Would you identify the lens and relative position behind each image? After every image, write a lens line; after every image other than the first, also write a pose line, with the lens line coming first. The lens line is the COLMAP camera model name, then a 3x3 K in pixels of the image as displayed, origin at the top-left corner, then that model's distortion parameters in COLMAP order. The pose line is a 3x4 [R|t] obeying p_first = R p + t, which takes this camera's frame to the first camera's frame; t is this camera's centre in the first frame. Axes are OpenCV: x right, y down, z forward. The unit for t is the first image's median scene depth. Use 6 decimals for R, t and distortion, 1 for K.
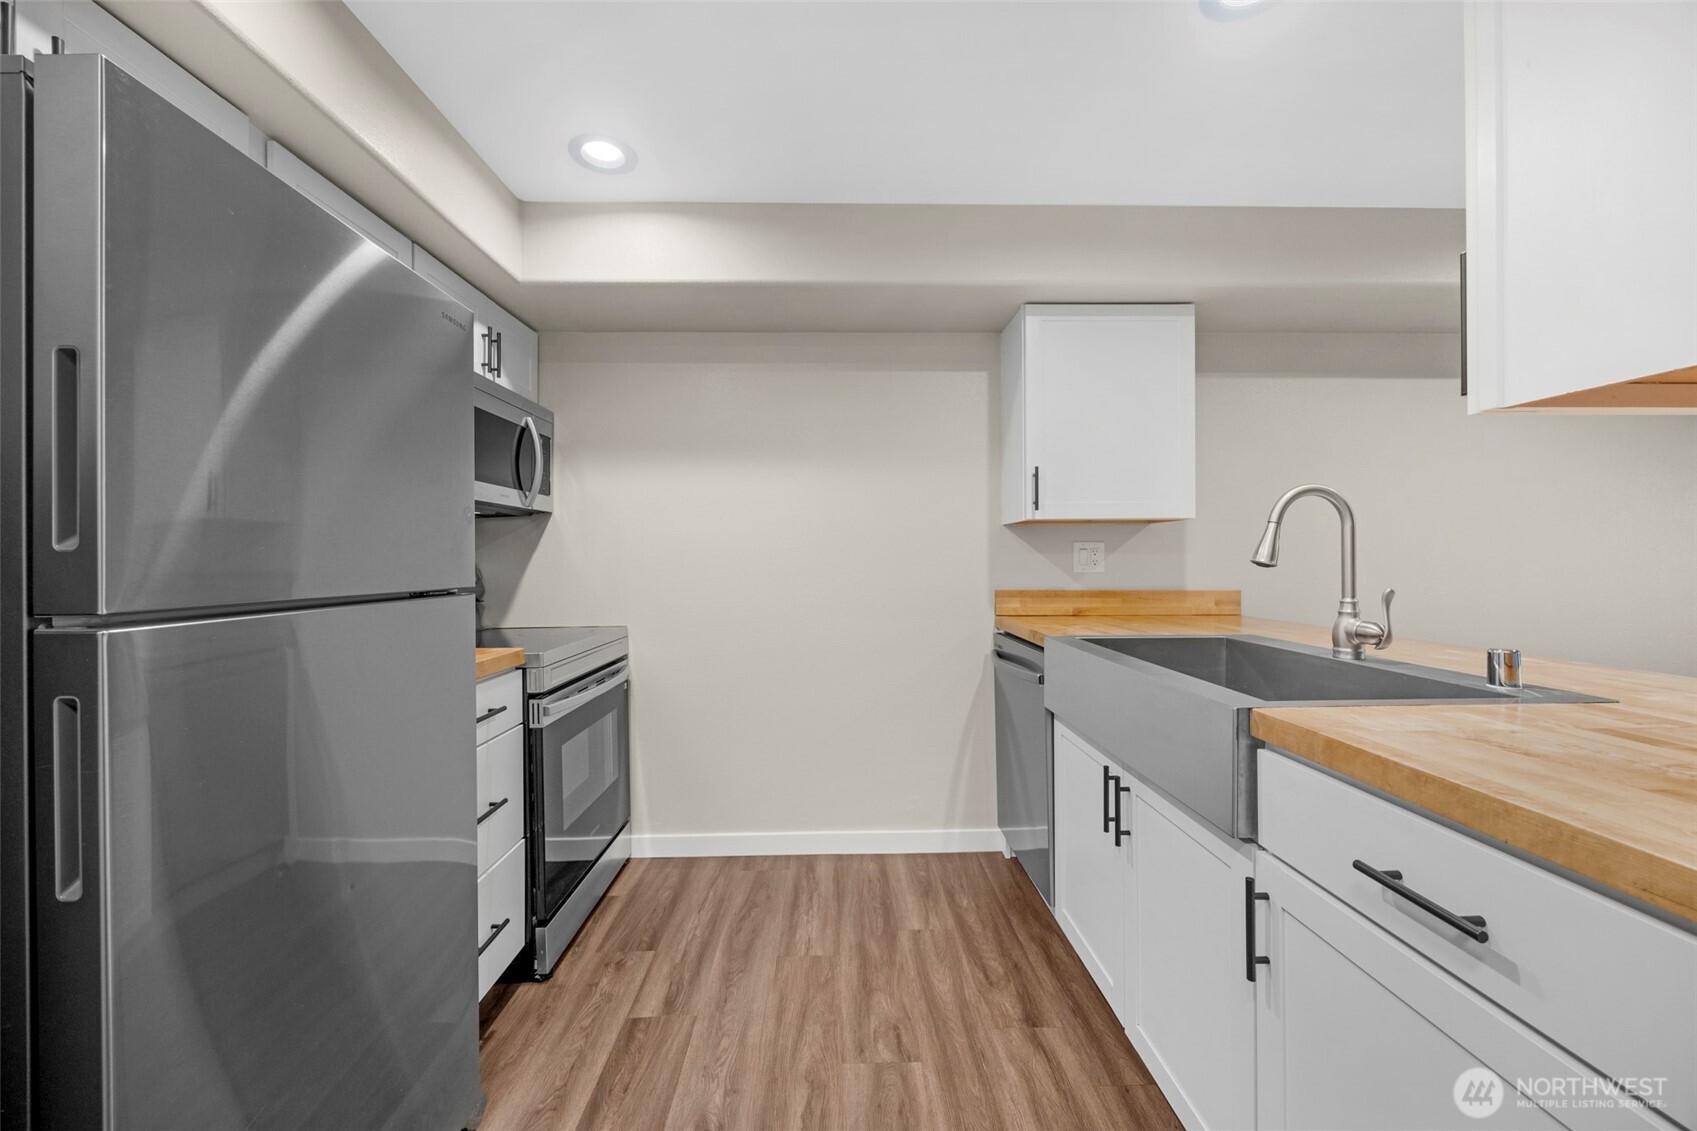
lens RADIAL K [[672.2, 0, 819.6], [0, 672.2, 560.3], [0, 0, 1]] dist [-0.003981, -0.000208]
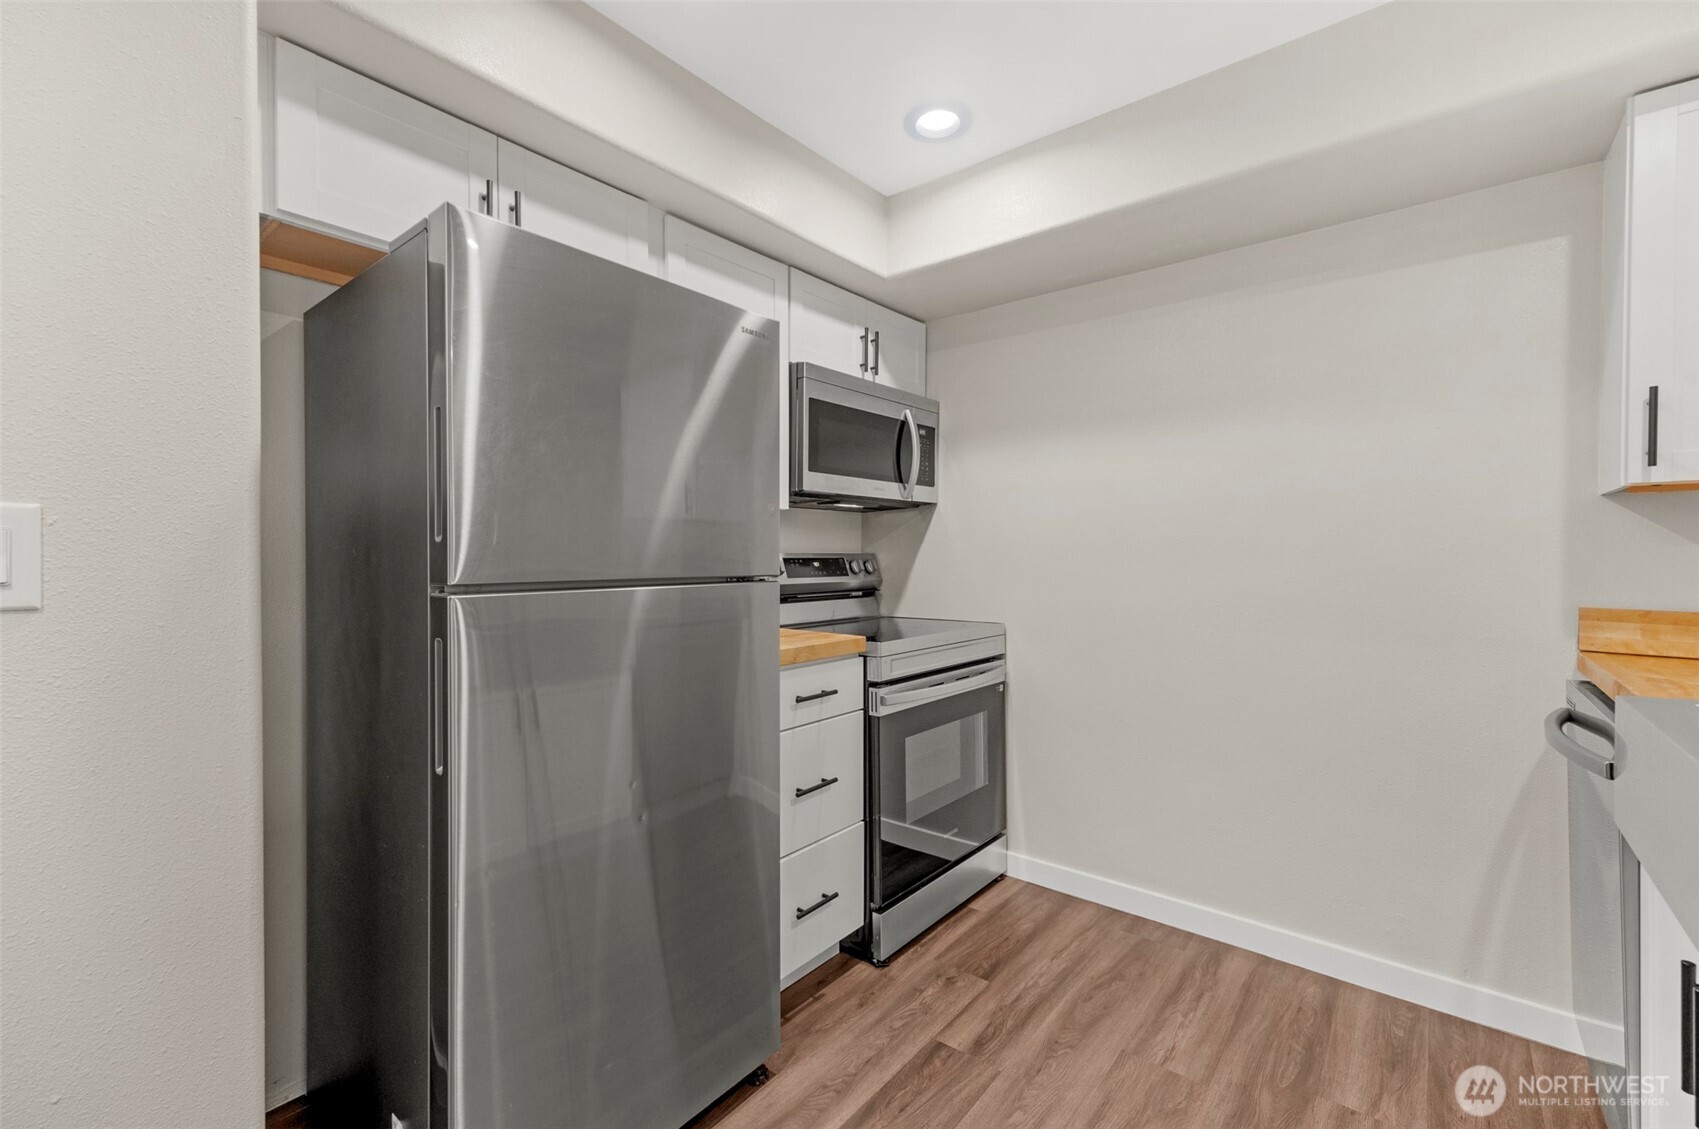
lens RADIAL K [[713.5, 0, 814.6], [0, 713.5, 557.9], [0, 0, 1]] dist [0.007326, -0.000057]
pose [[0.760025, 0.012269, -0.649778, 0.200132], [-0.006693, 0.999917, 0.011051, -0.001337], [0.649860, -0.004049, 0.760043, 0.113730]]
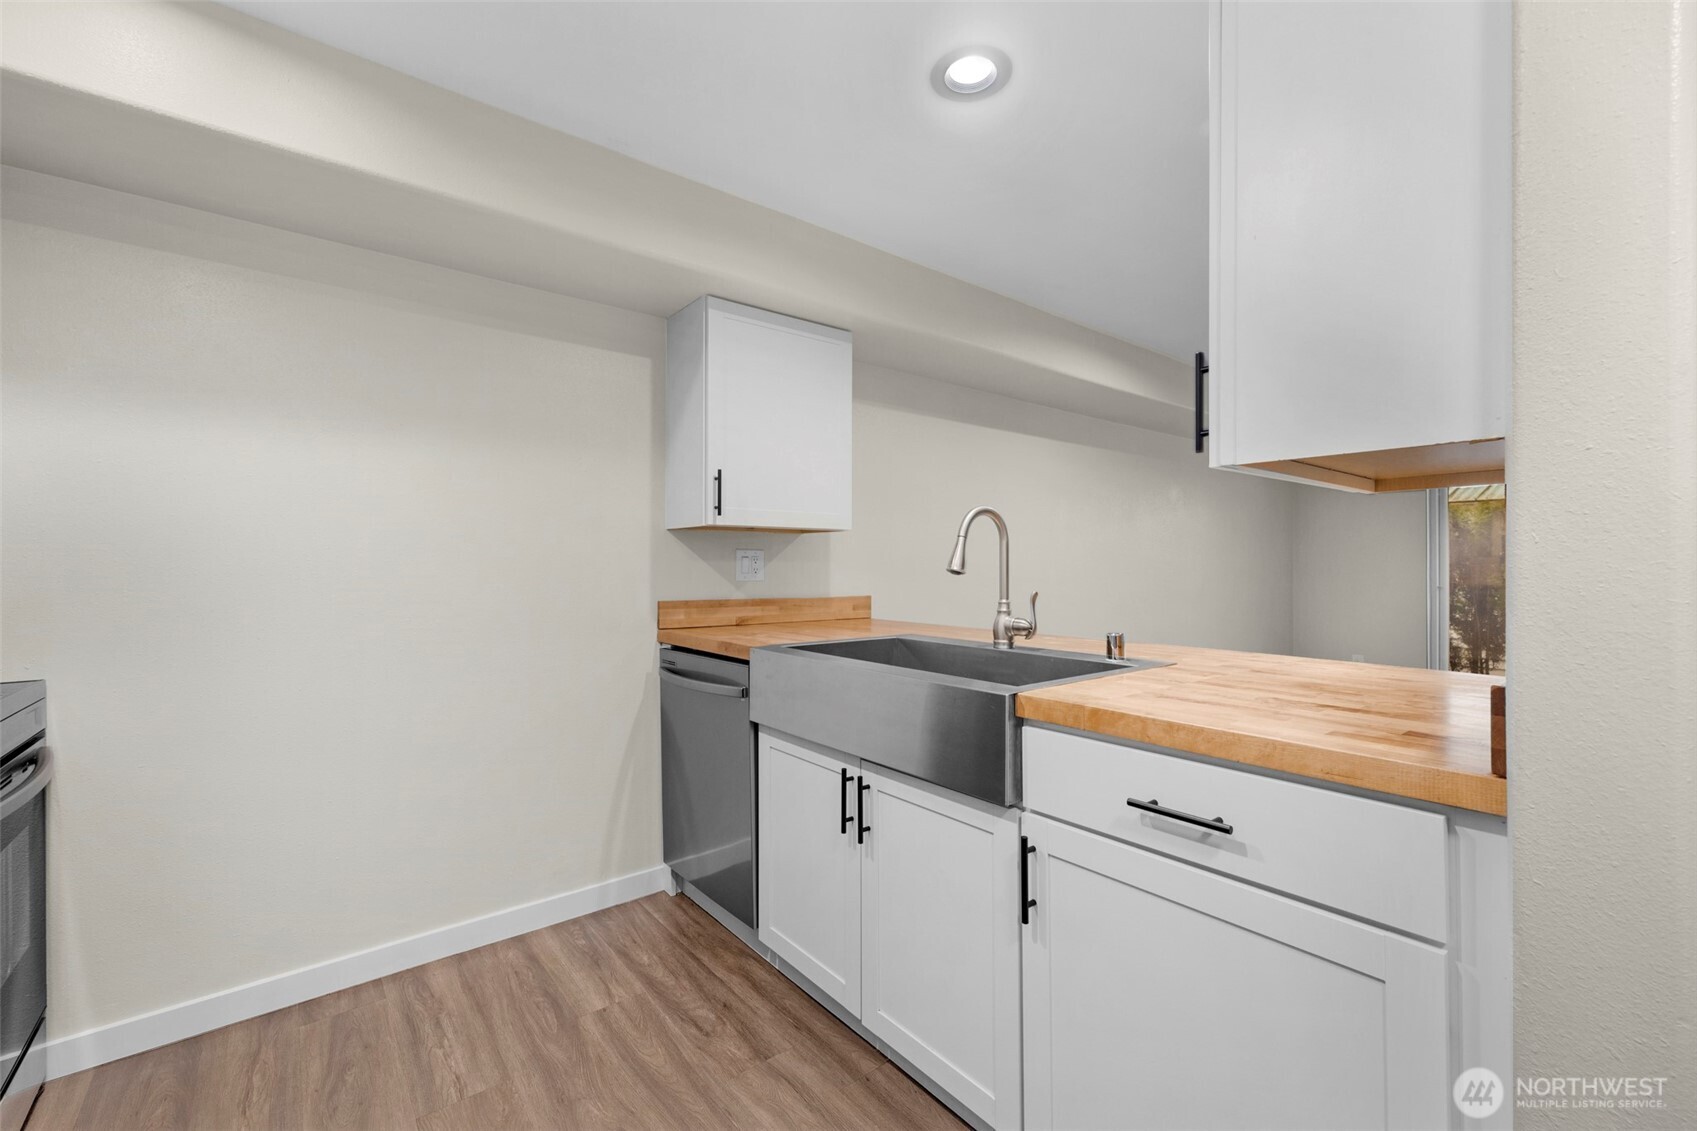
lens RADIAL K [[734.9, 0, 846.9], [0, 734.9, 558.5], [0, 0, 1]] dist [0.008856, -0.000451]
pose [[0.775522, 0.012208, 0.631203, -0.207096], [-0.003638, 0.999883, -0.014869, 0.001195], [-0.631310, 0.009235, 0.775476, 0.088212]]
